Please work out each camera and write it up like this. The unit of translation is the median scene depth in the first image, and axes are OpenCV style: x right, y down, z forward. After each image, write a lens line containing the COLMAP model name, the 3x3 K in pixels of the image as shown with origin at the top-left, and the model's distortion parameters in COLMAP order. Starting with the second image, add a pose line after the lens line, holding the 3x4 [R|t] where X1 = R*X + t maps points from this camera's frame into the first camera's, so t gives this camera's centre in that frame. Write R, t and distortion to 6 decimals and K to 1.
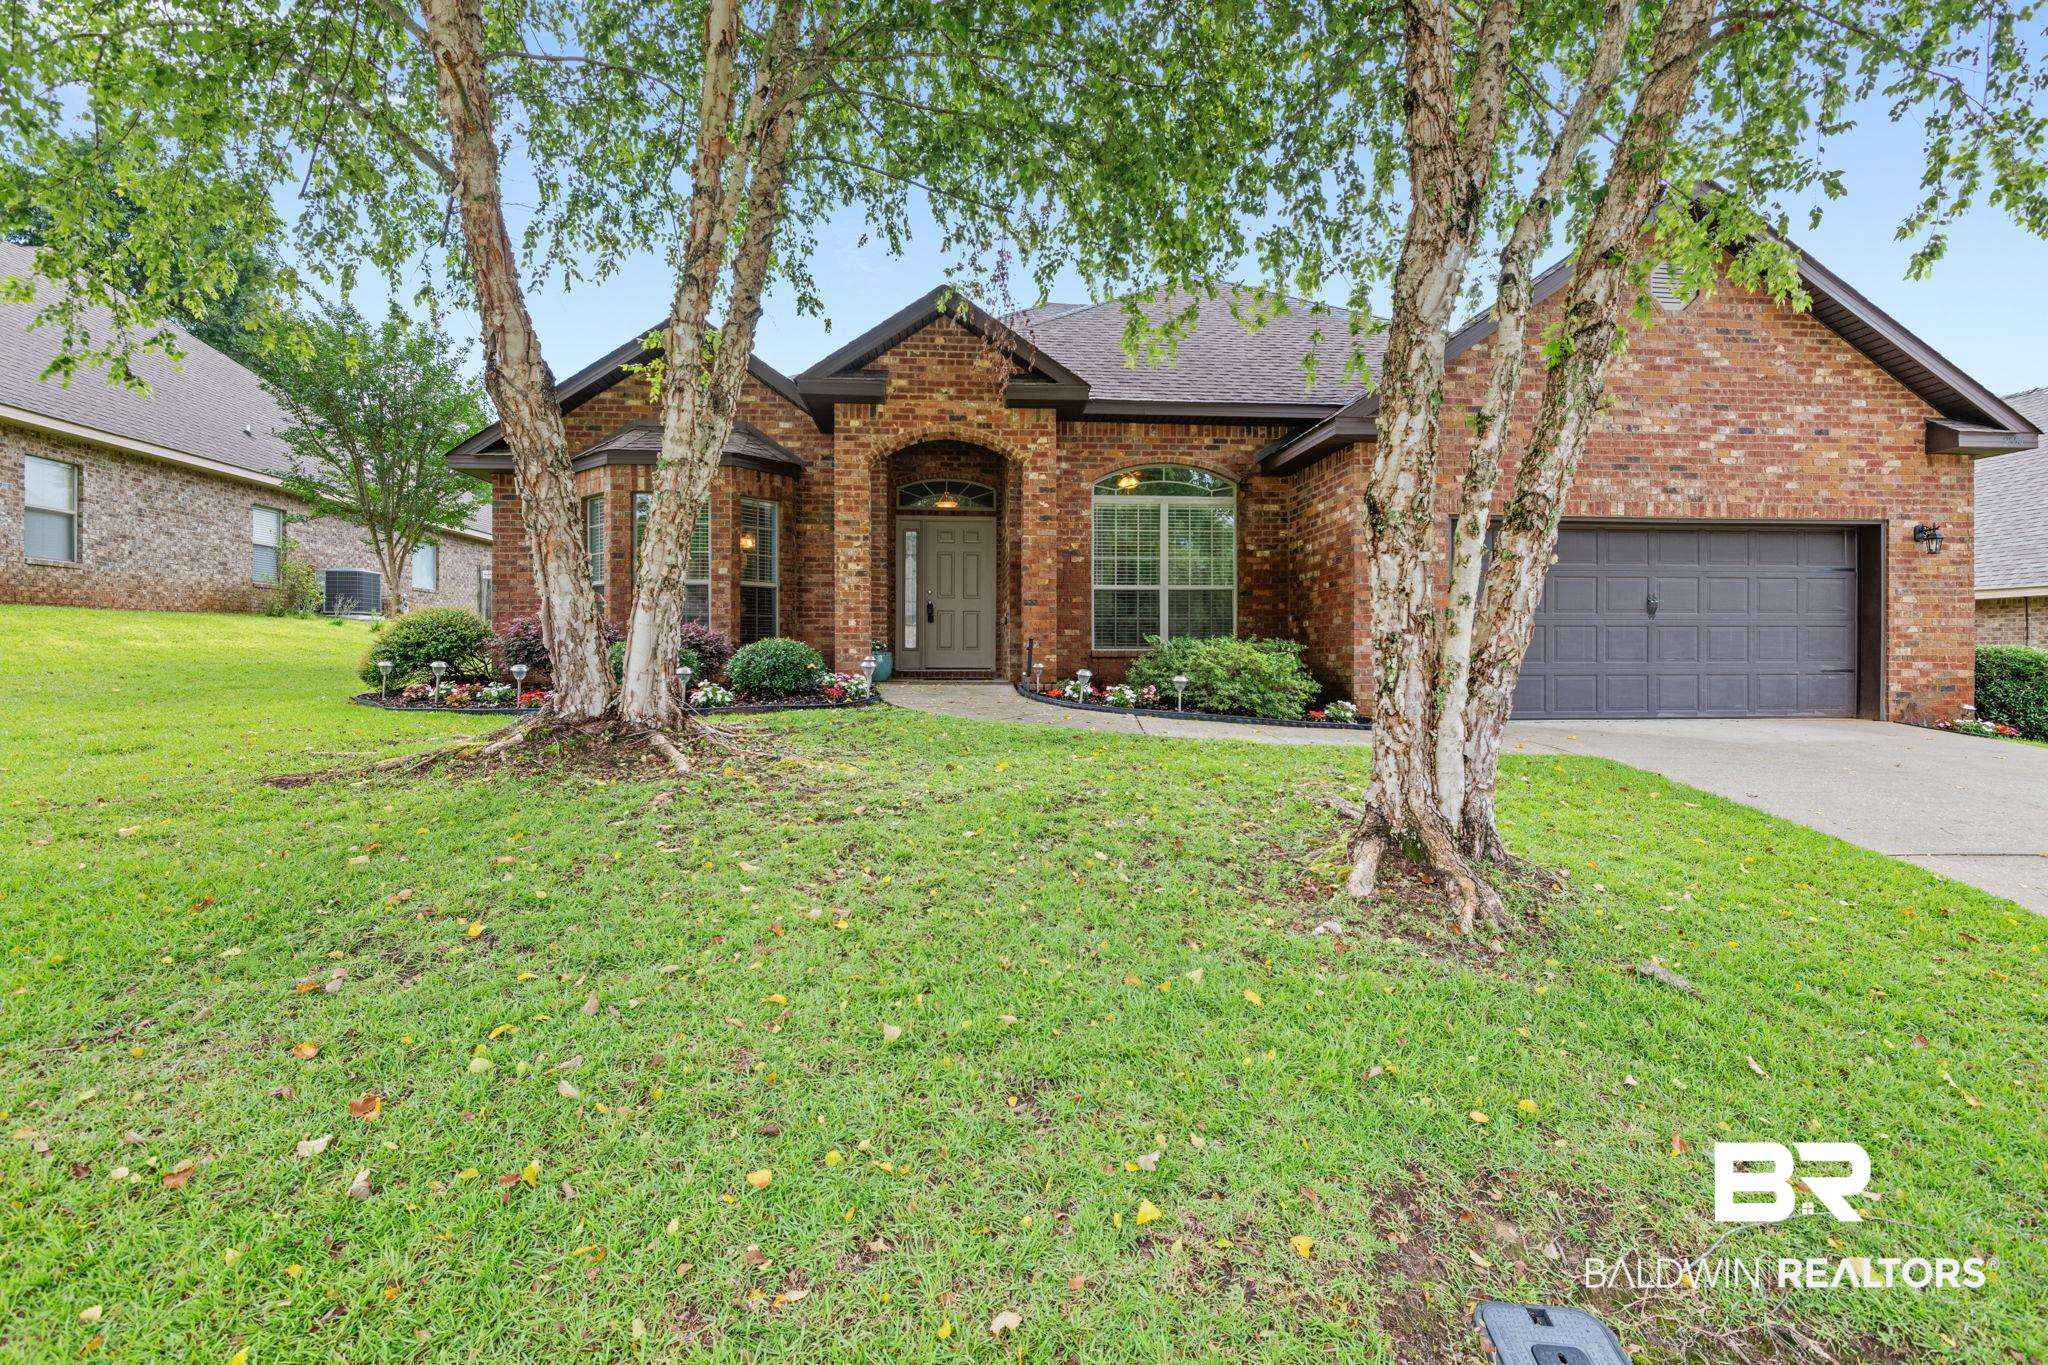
lens RADIAL K [[934.0, 0, 1010.9], [0, 934.0, 661.6], [0, 0, 1]] dist [0.006961, -0.004916]
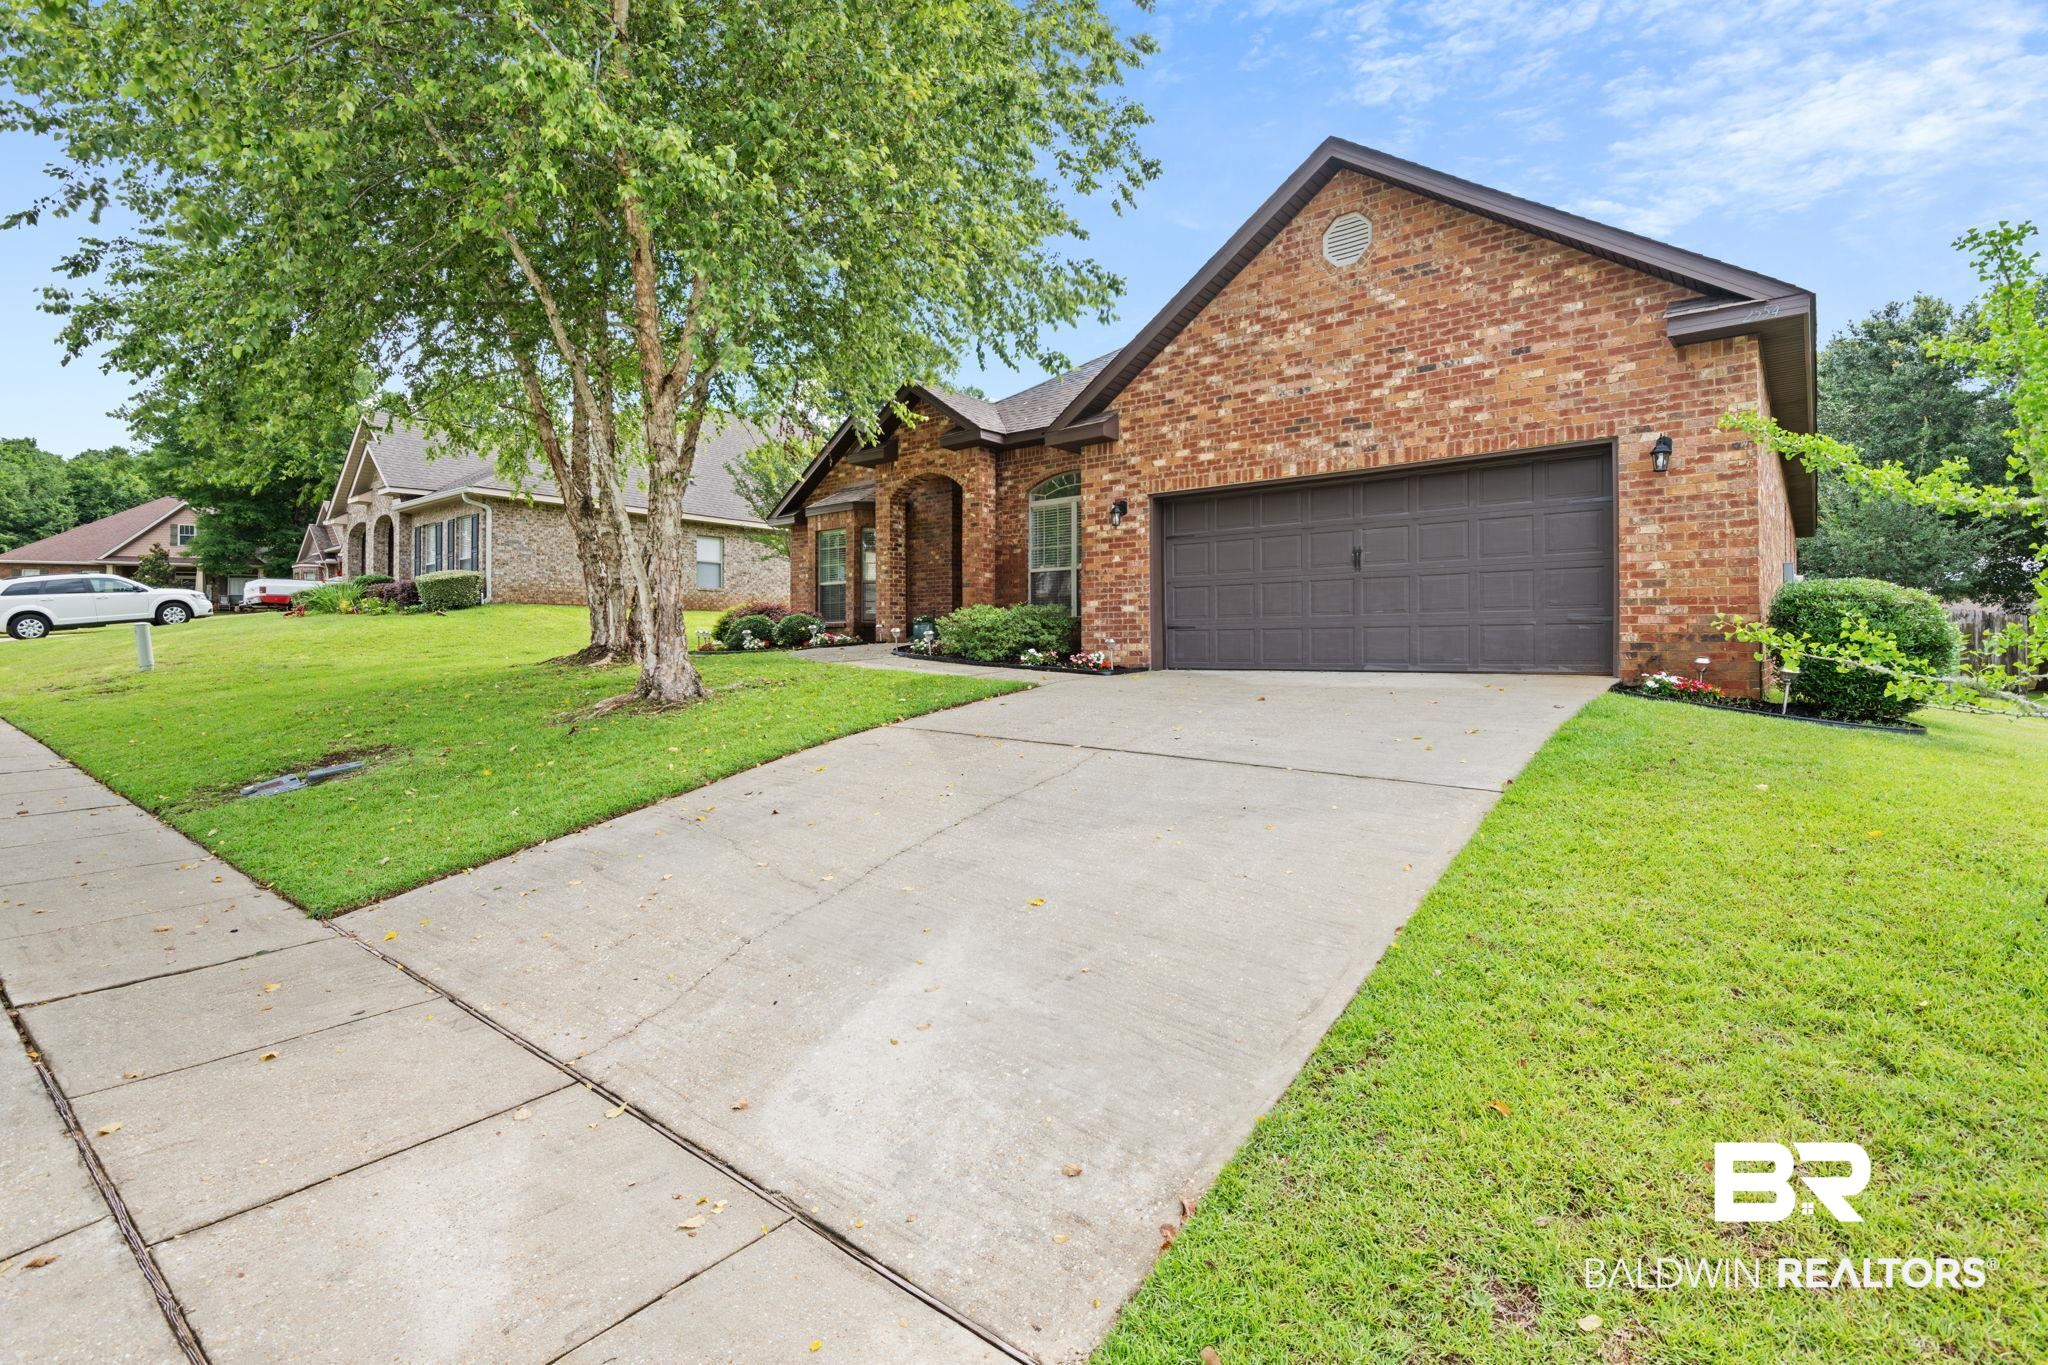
lens RADIAL K [[934.0, 0, 1050.1], [0, 934.0, 644.6], [0, 0, 1]] dist [0.006961, -0.004916]
pose [[0.738506, -0.006705, -0.674214, 1.087407], [0.001415, 0.999964, -0.008395, 0.039081], [0.674246, 0.005245, 0.738488, 0.041701]]
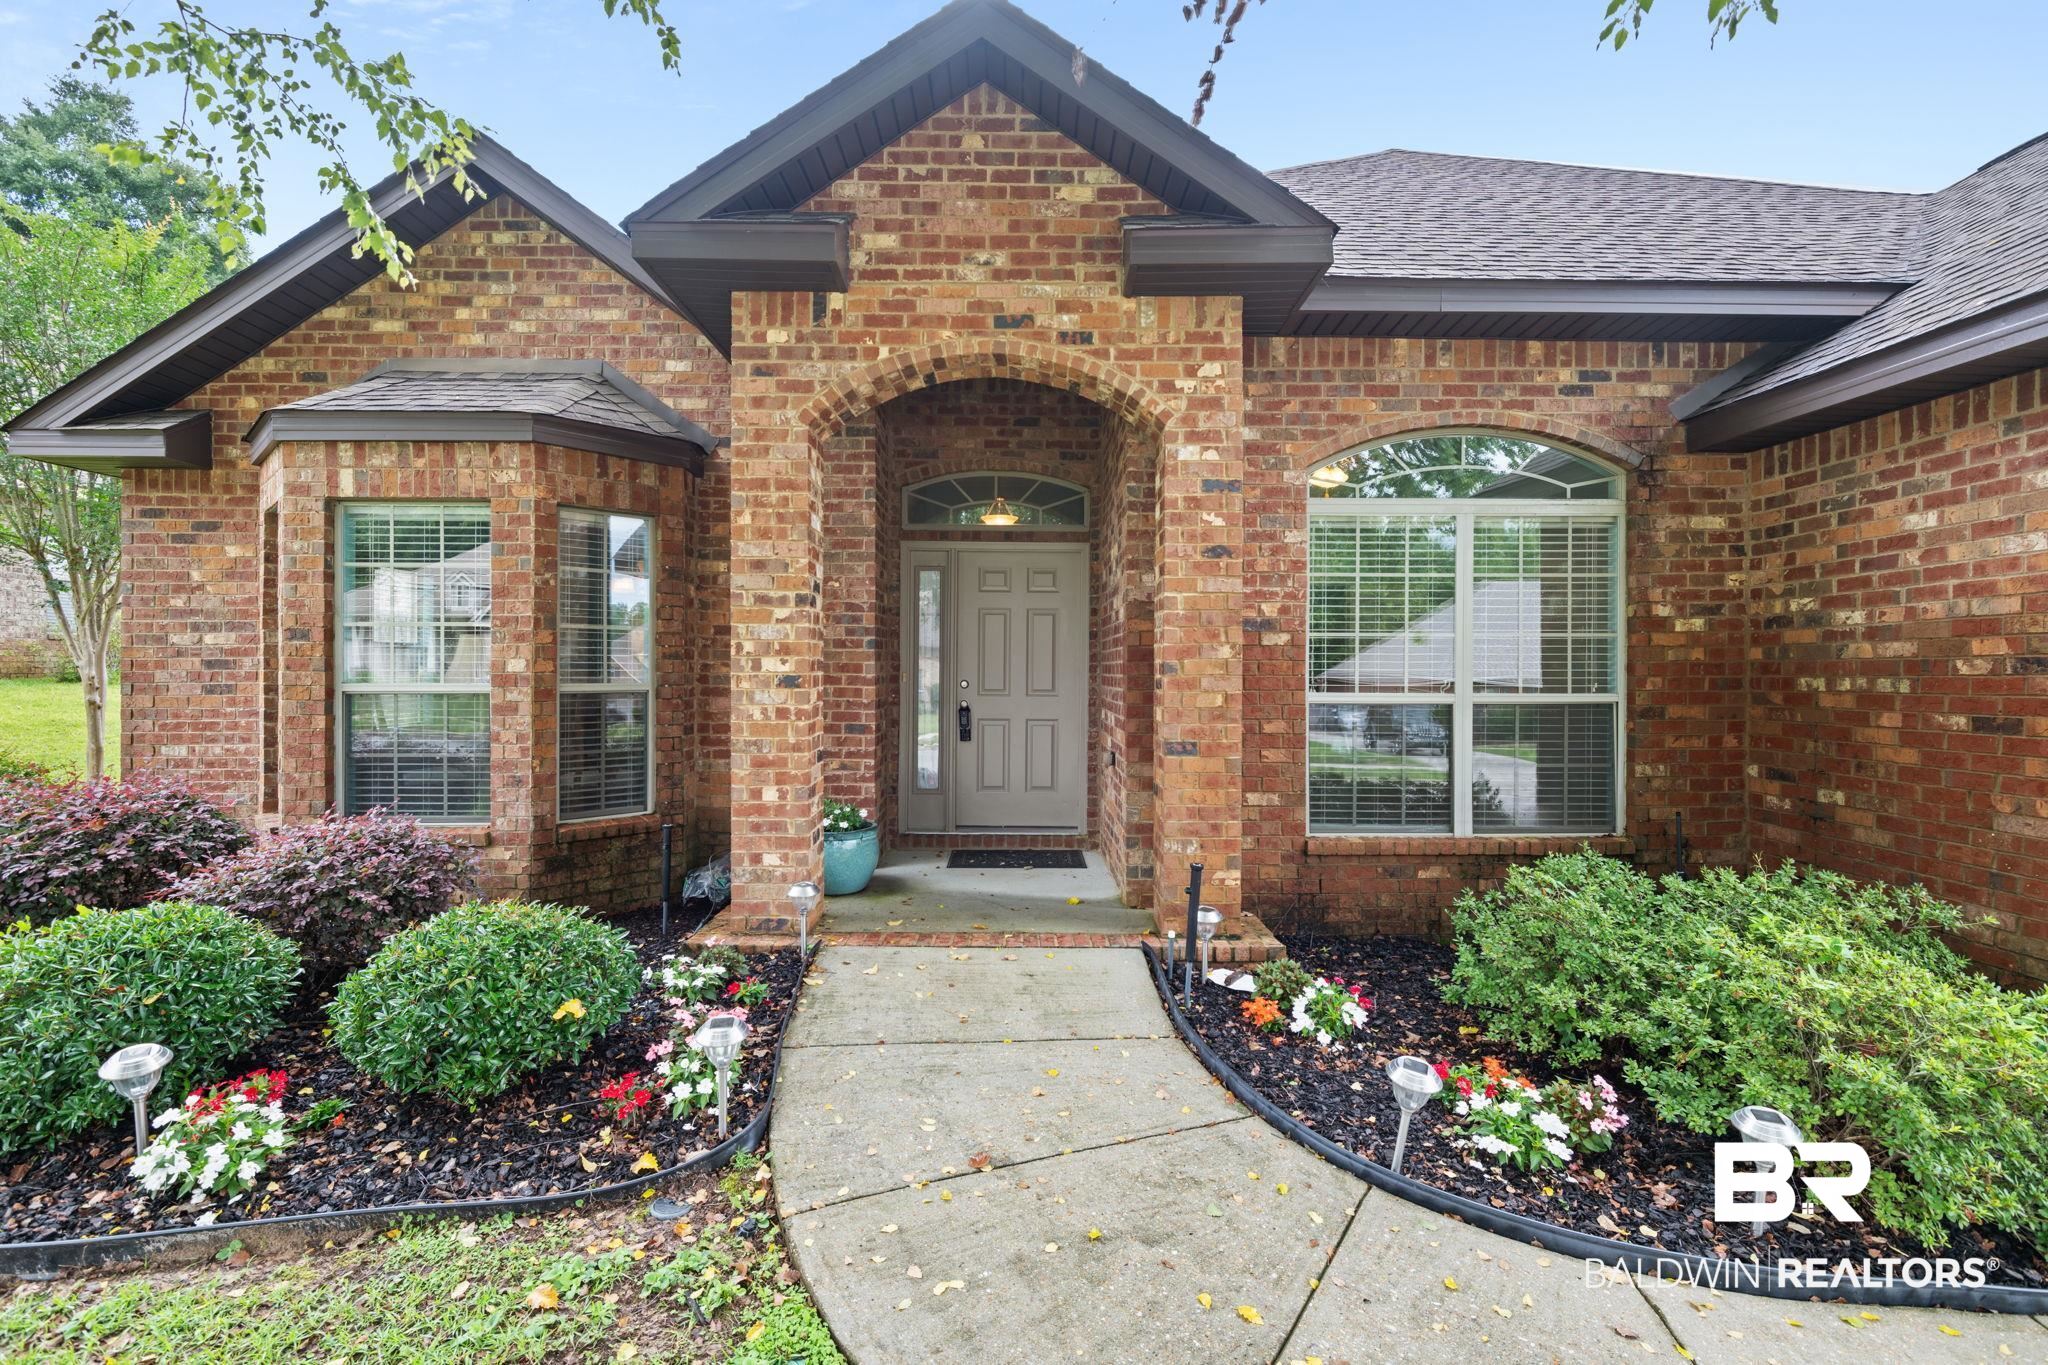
lens RADIAL K [[934.0, 0, 1007.9], [0, 934.0, 682.7], [0, 0, 1]] dist [0.006961, -0.004916]
pose [[0.997263, 0.005831, -0.073712, -0.027026], [-0.005042, 0.999928, 0.010889, -0.099300], [0.073770, -0.010487, 0.997220, 0.573857]]
